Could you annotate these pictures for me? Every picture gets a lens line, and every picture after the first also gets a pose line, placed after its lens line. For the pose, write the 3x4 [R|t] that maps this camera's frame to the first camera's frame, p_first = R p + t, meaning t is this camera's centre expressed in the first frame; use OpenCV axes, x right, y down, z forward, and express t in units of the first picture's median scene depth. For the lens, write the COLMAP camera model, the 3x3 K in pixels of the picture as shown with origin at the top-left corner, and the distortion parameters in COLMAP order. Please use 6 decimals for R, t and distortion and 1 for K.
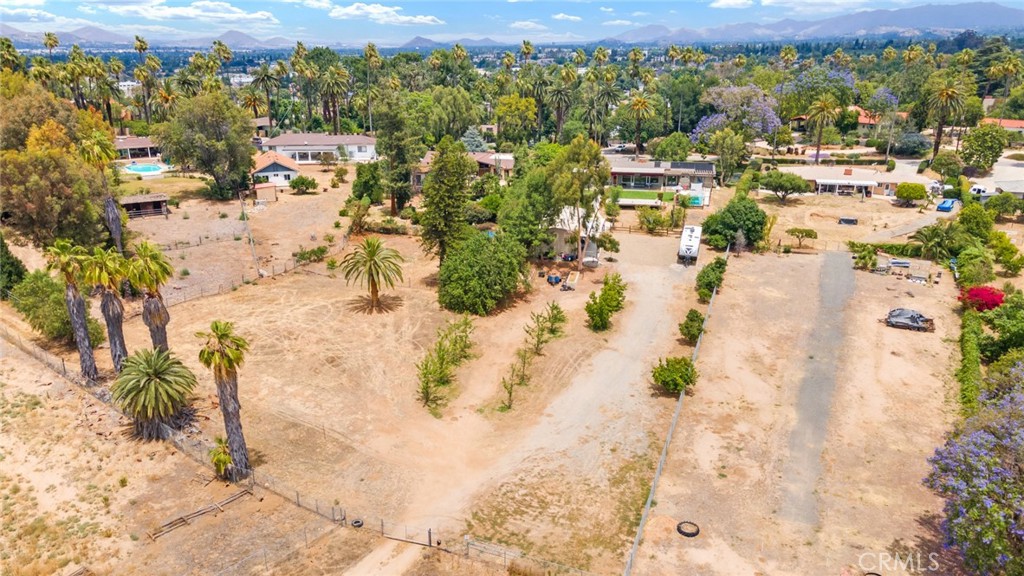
lens RADIAL K [[746.8, 0, 518.2], [0, 746.8, 285.4], [0, 0, 1]] dist [0.047395, -0.009430]
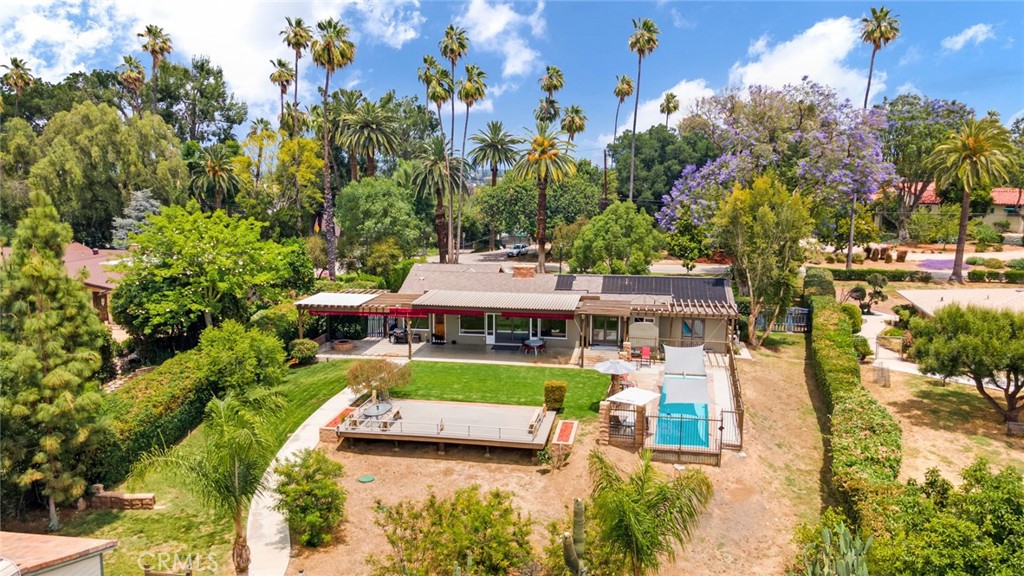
lens RADIAL K [[746.8, 0, 505.0], [0, 746.8, 319.8], [0, 0, 1]] dist [0.047395, -0.009430]
pose [[0.999720, -0.002063, 0.023554, 0.143627], [0.004706, 0.993615, -0.112728, -0.100882], [-0.023171, 0.112807, 0.993347, 0.630476]]
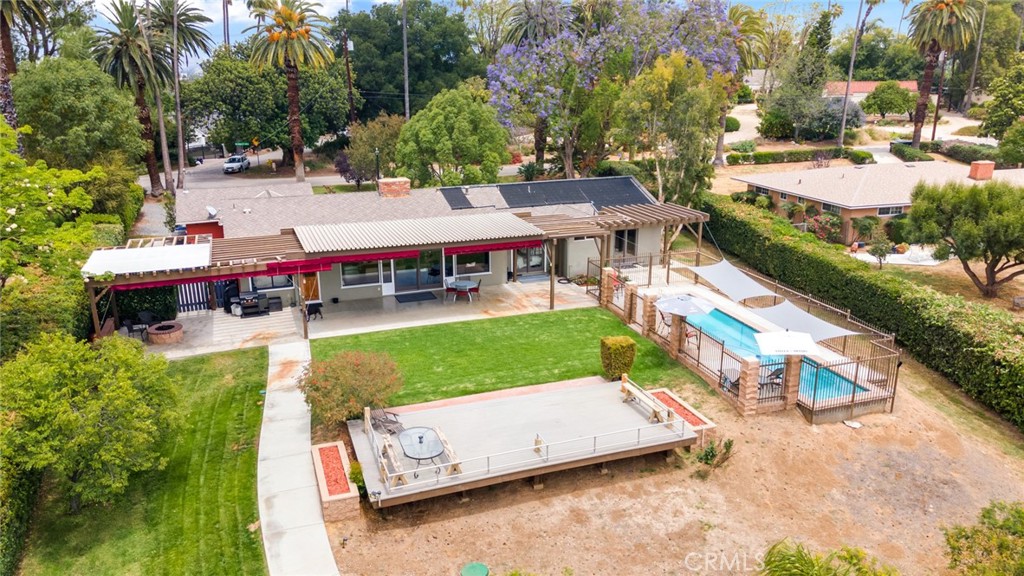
lens RADIAL K [[746.8, 0, 510.8], [0, 746.8, 307.2], [0, 0, 1]] dist [0.047395, -0.009430]
pose [[0.849552, -0.161493, 0.502177, 0.062557], [0.165962, 0.985469, 0.036149, -0.124990], [-0.500718, 0.052632, 0.864009, 0.735822]]
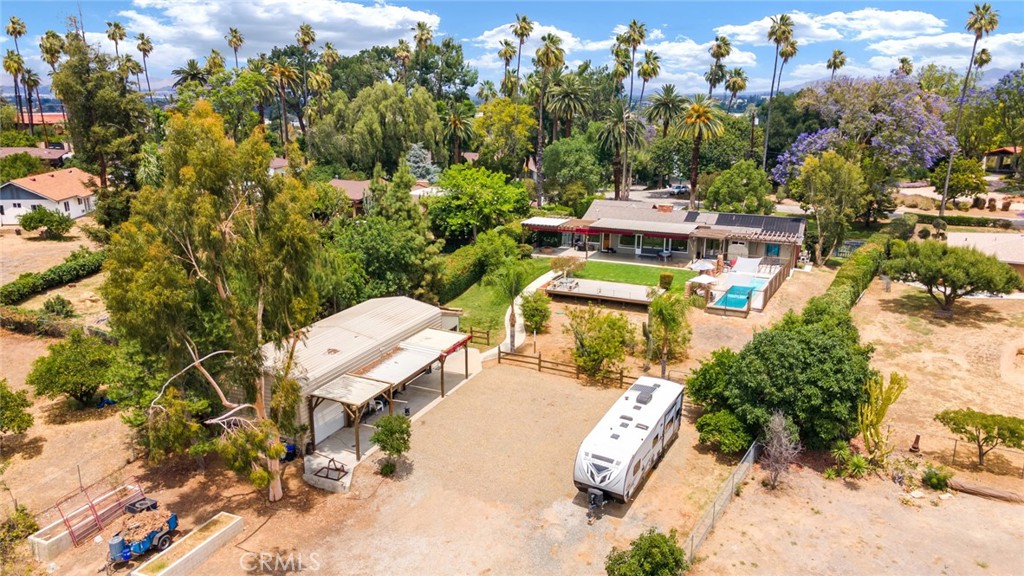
lens RADIAL K [[746.8, 0, 505.3], [0, 746.8, 304.1], [0, 0, 1]] dist [0.047395, -0.009430]
pose [[0.974570, 0.067171, -0.213777, 0.167626], [-0.075382, 0.996689, -0.030480, -0.070962], [0.211022, 0.045820, 0.976407, 0.439938]]
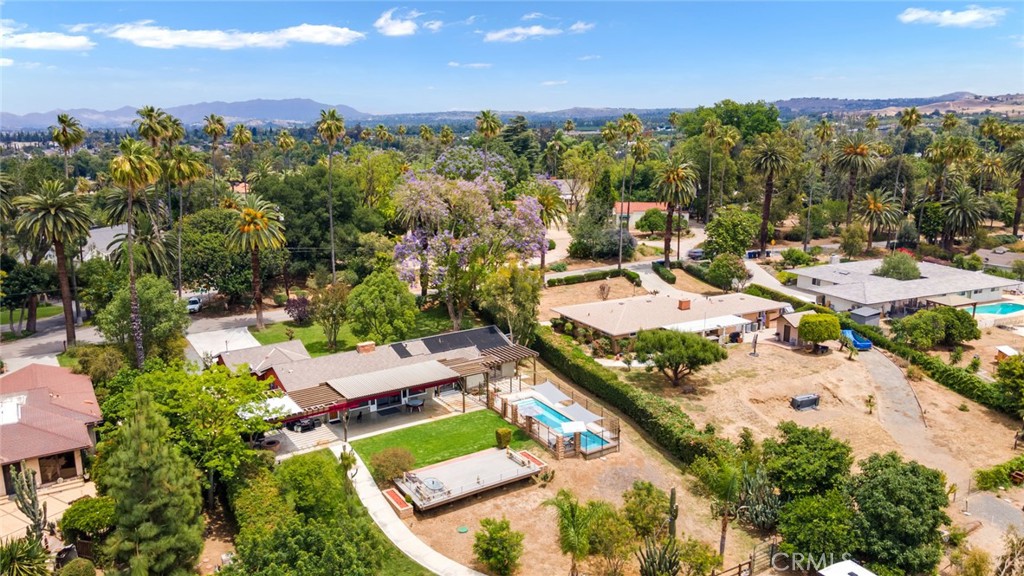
lens RADIAL K [[746.8, 0, 515.6], [0, 746.8, 292.6], [0, 0, 1]] dist [0.047395, -0.009430]
pose [[0.708099, -0.154542, 0.688994, -0.074533], [0.221491, 0.975122, -0.008913, -0.169456], [-0.670475, 0.158917, 0.724712, 0.585467]]
